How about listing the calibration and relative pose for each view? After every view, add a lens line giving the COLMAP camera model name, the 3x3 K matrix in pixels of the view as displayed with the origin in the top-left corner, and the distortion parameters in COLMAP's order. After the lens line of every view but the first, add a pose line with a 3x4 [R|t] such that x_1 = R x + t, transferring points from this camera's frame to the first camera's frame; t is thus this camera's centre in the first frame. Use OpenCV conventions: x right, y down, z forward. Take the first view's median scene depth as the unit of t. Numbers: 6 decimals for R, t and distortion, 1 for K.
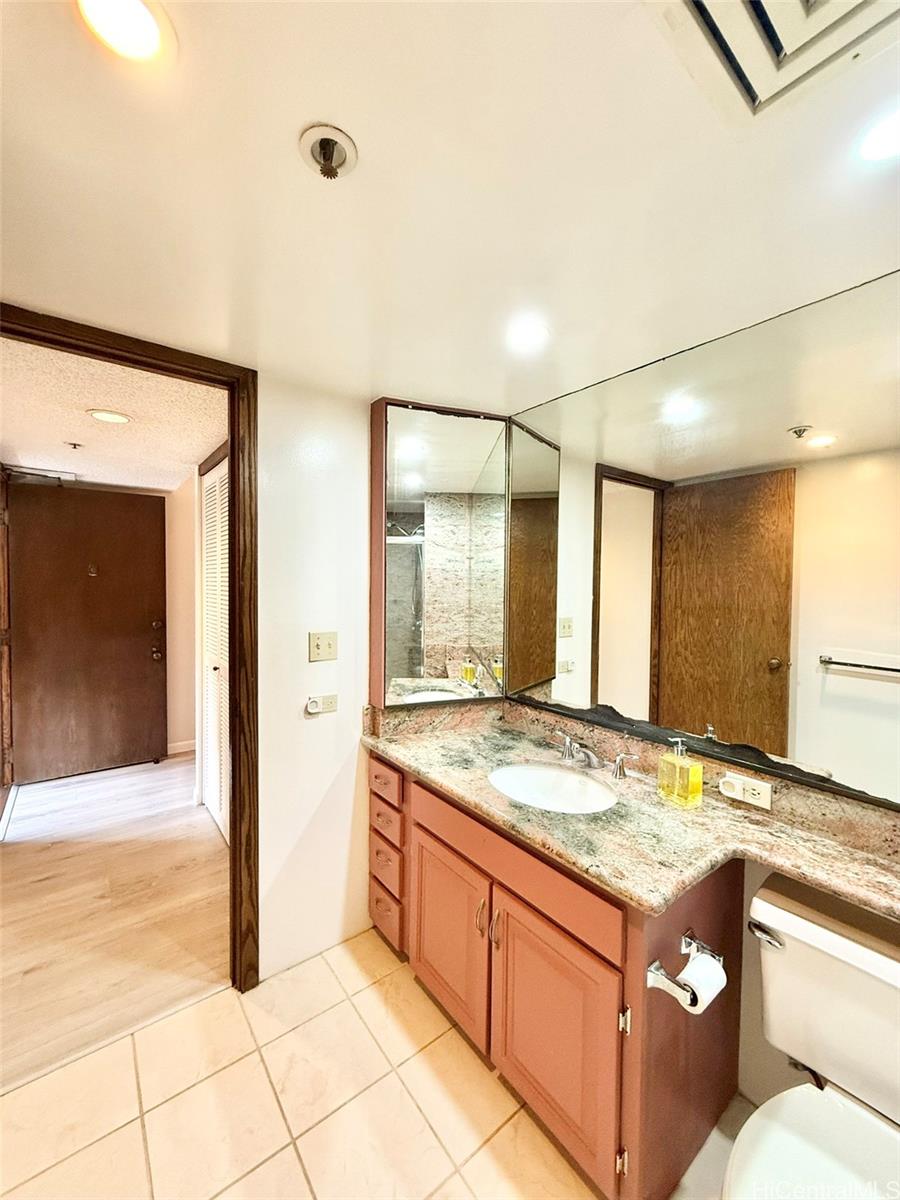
lens RADIAL K [[477.9, 0, 457.2], [0, 477.9, 595.6], [0, 0, 1]] dist [-0.002390, 0.000323]
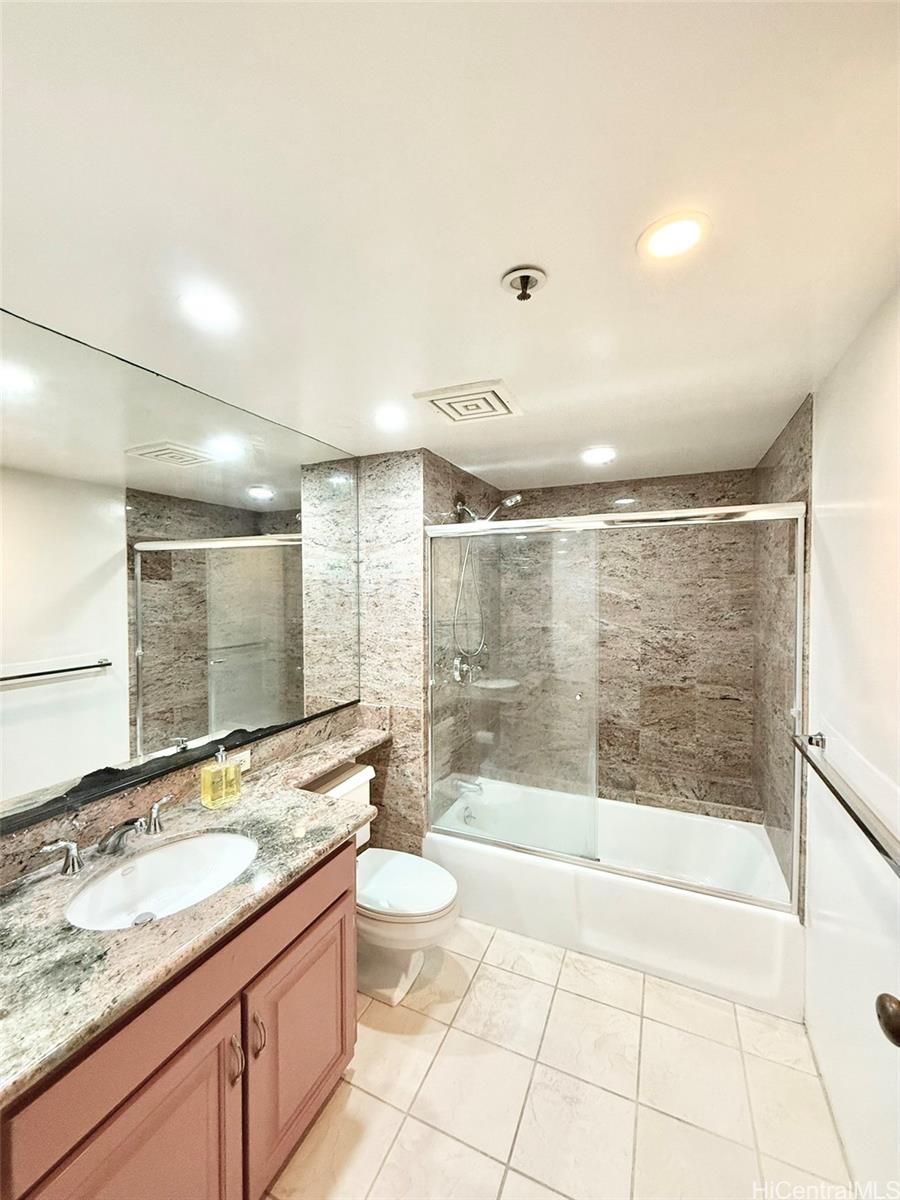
lens RADIAL K [[477.9, 0, 454.4], [0, 477.9, 602.1], [0, 0, 1]] dist [-0.002390, 0.000323]
pose [[-0.469764, -0.044898, 0.881650, -0.828086], [0.013260, 0.998234, 0.057901, -0.104040], [-0.882693, 0.038891, -0.468339, 1.116391]]
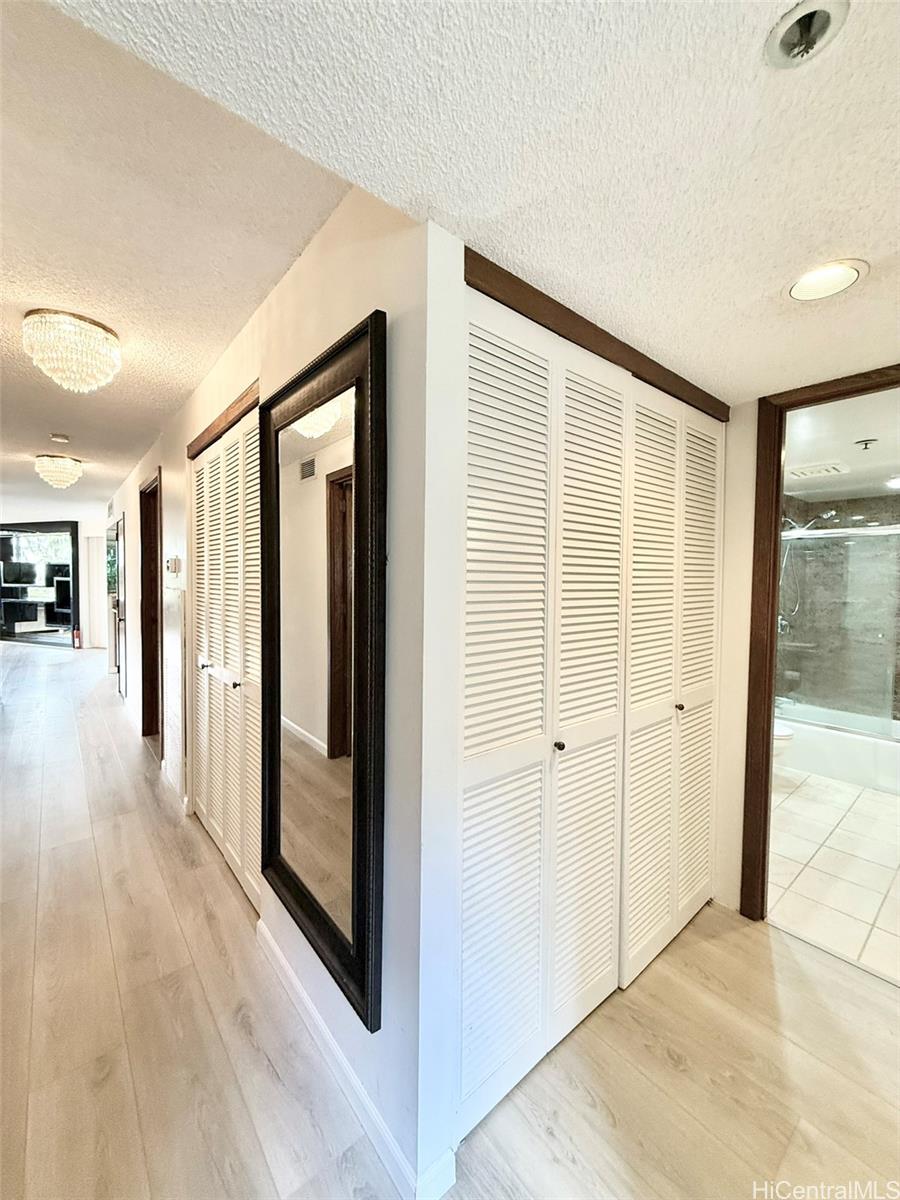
lens RADIAL K [[477.9, 0, 445.1], [0, 477.9, 598.7], [0, 0, 1]] dist [-0.002390, 0.000323]
pose [[-0.022465, -0.062558, 0.997788, -1.893434], [0.022928, 0.997746, 0.063072, -0.121018], [-0.999485, 0.024295, -0.020980, 2.167514]]
